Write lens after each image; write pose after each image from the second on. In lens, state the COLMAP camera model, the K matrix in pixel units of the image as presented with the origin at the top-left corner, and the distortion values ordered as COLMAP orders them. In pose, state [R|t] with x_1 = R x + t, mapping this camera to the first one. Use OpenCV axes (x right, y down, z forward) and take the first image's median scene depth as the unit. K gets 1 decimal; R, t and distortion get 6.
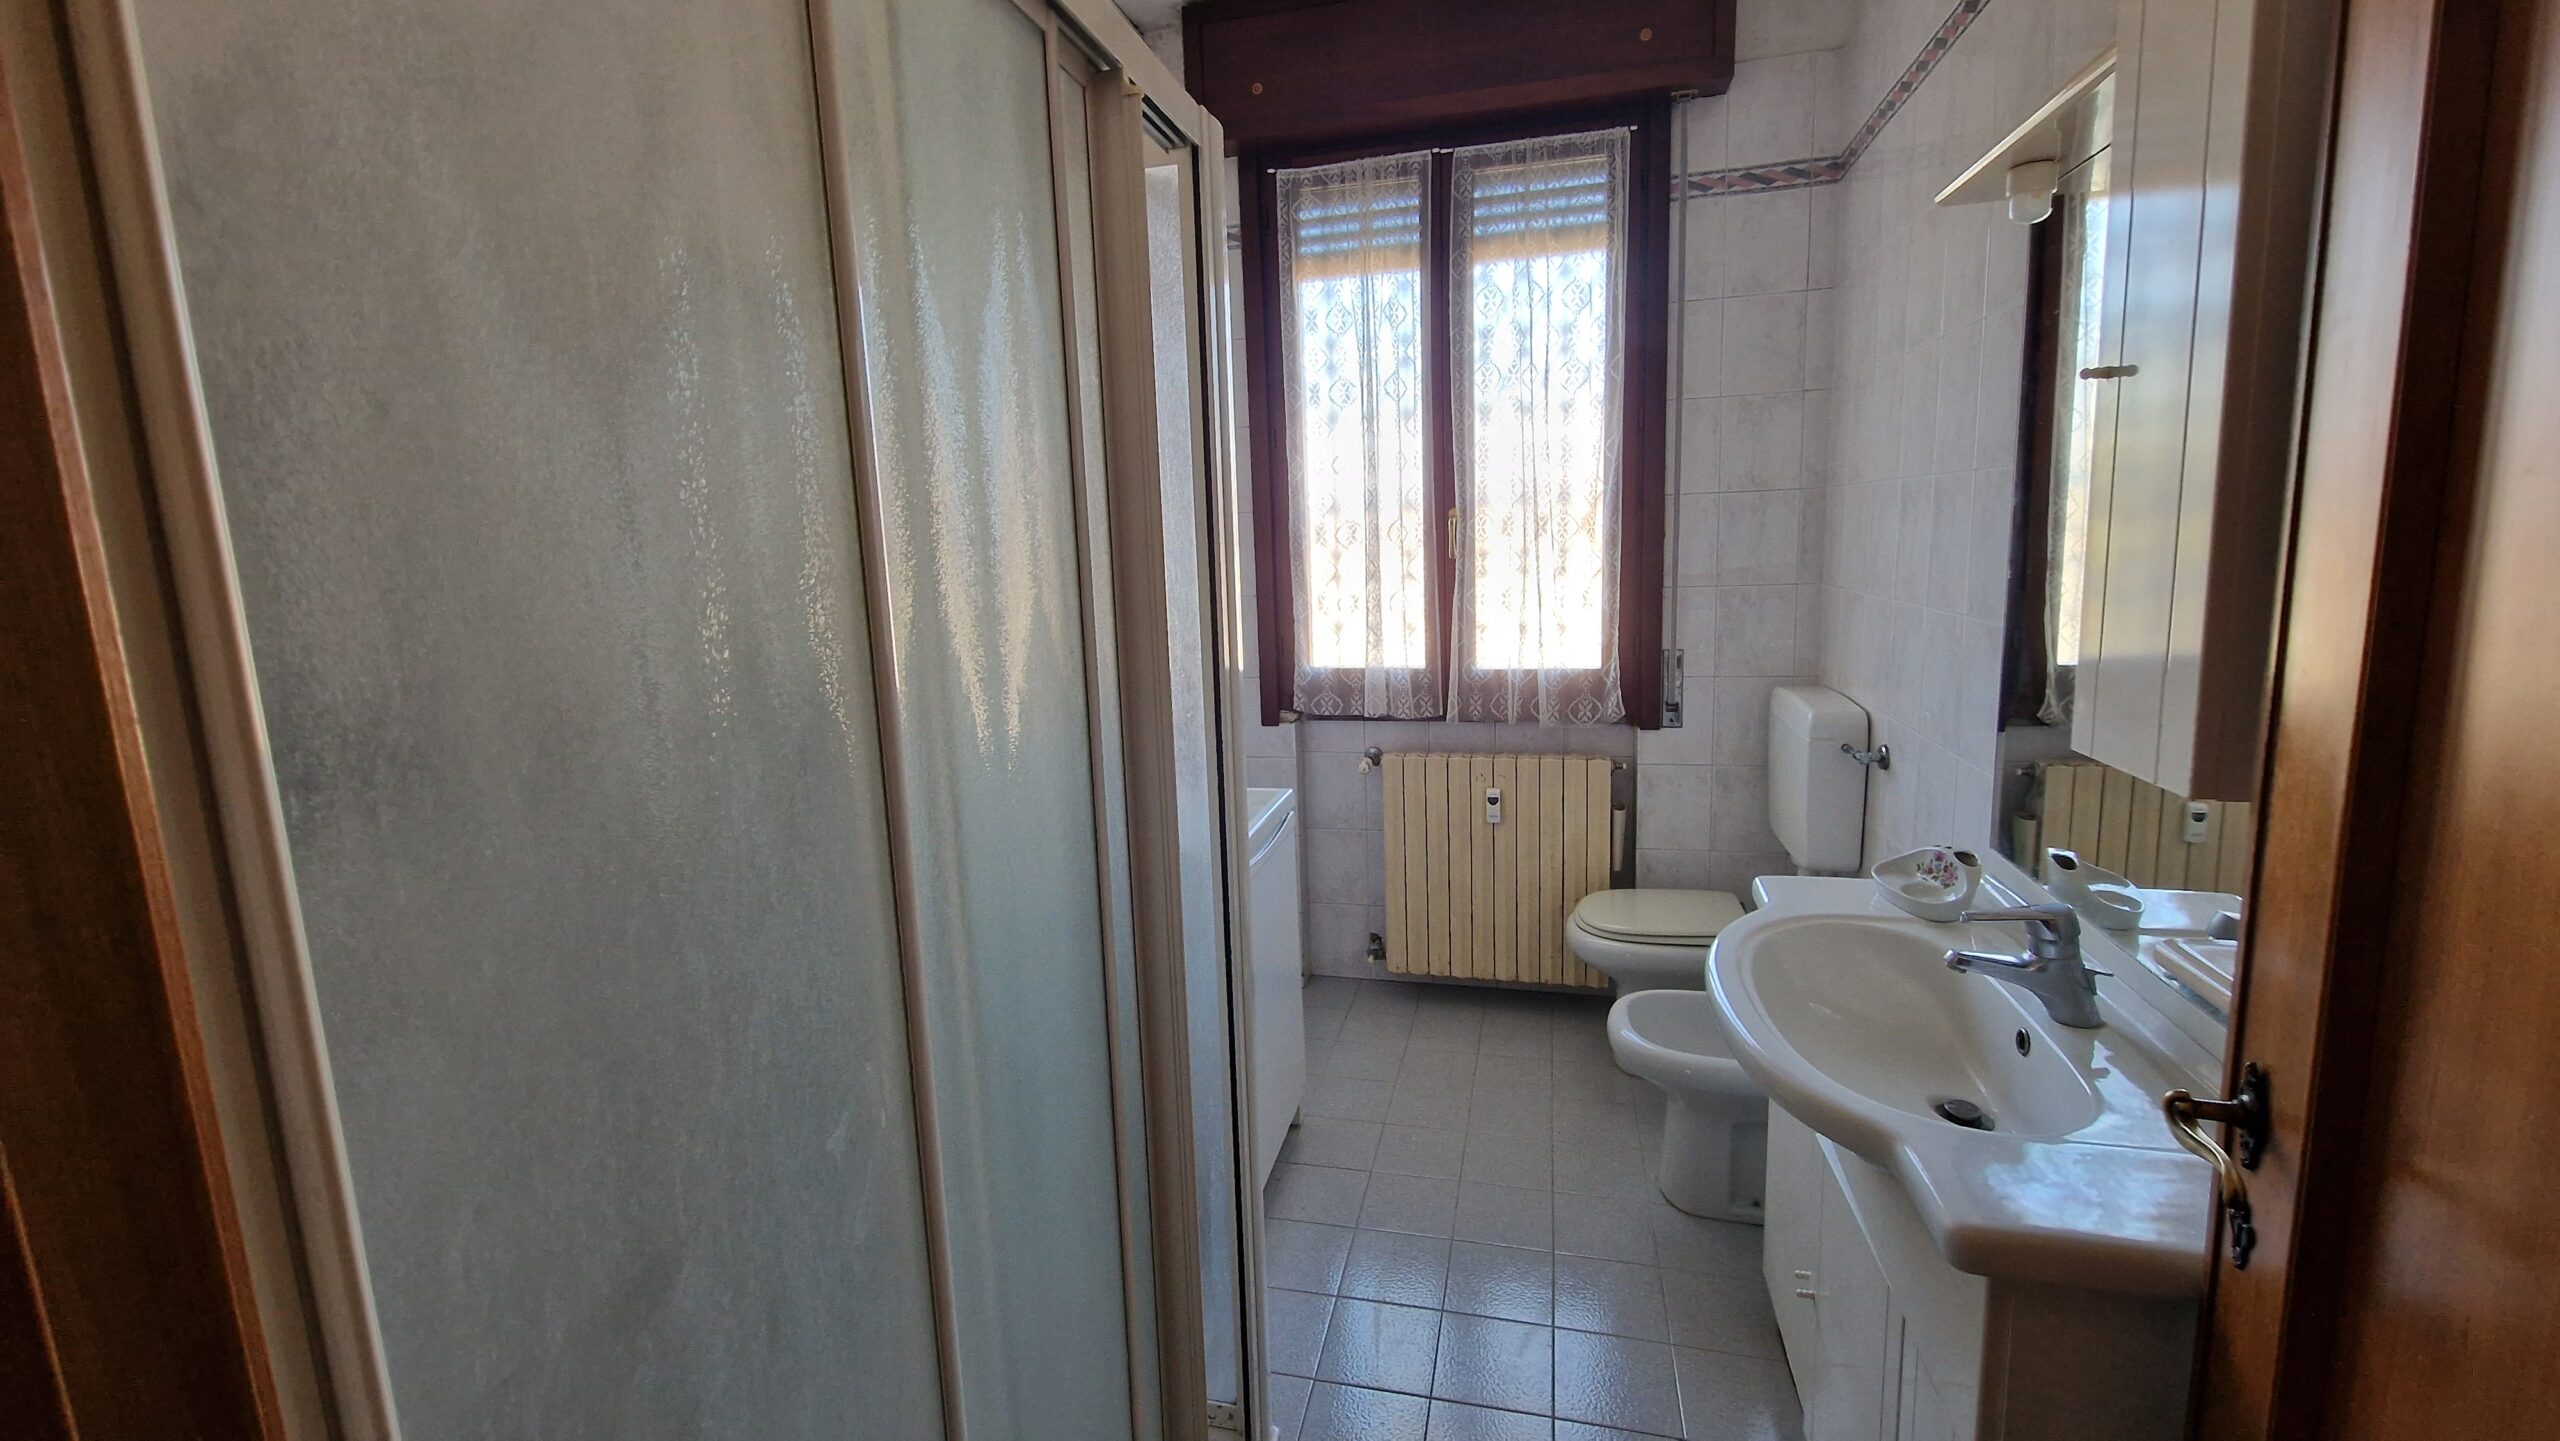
lens RADIAL K [[1053.1, 0, 1286.1], [0, 1053.1, 709.8], [0, 0, 1]] dist [0.000331, -0.000034]
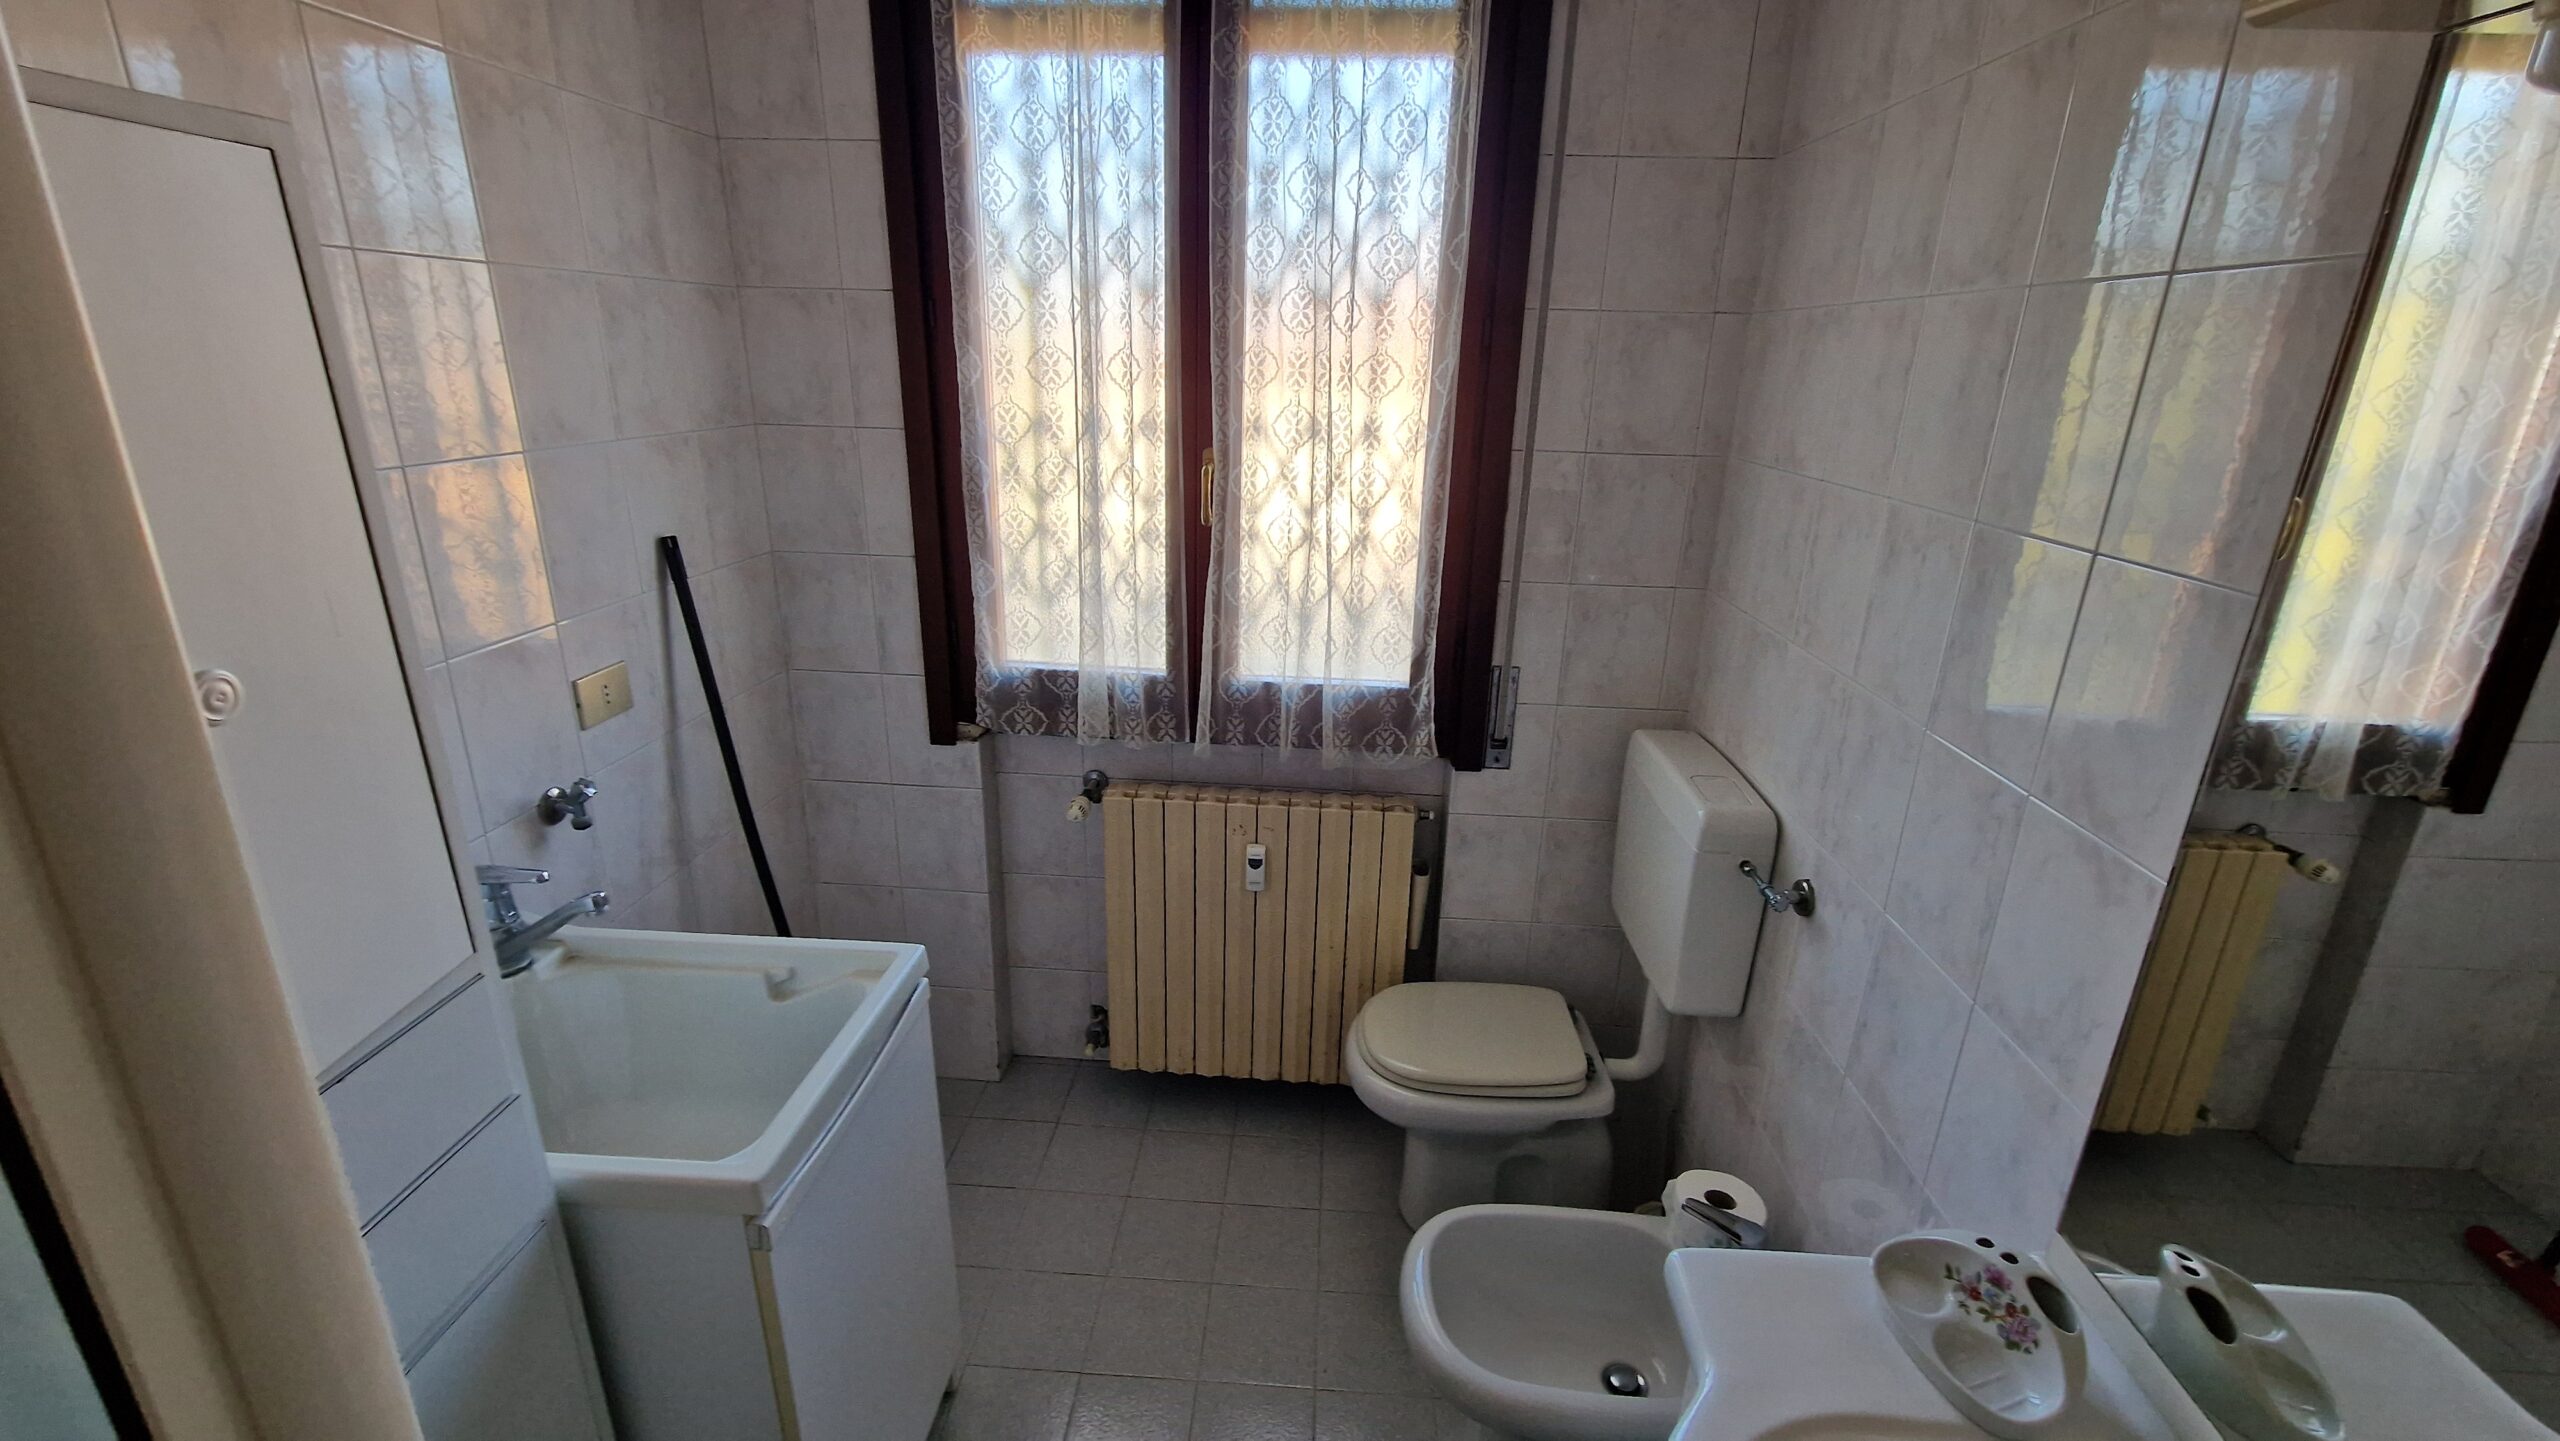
lens RADIAL K [[1053.1, 0, 1274.7], [0, 1053.1, 706.3], [0, 0, 1]] dist [0.000331, -0.000034]
pose [[0.981306, 0.003610, 0.192419, 0.070725], [-0.033704, 0.987596, 0.153355, -0.132491], [-0.189479, -0.156974, 0.969256, 0.316587]]
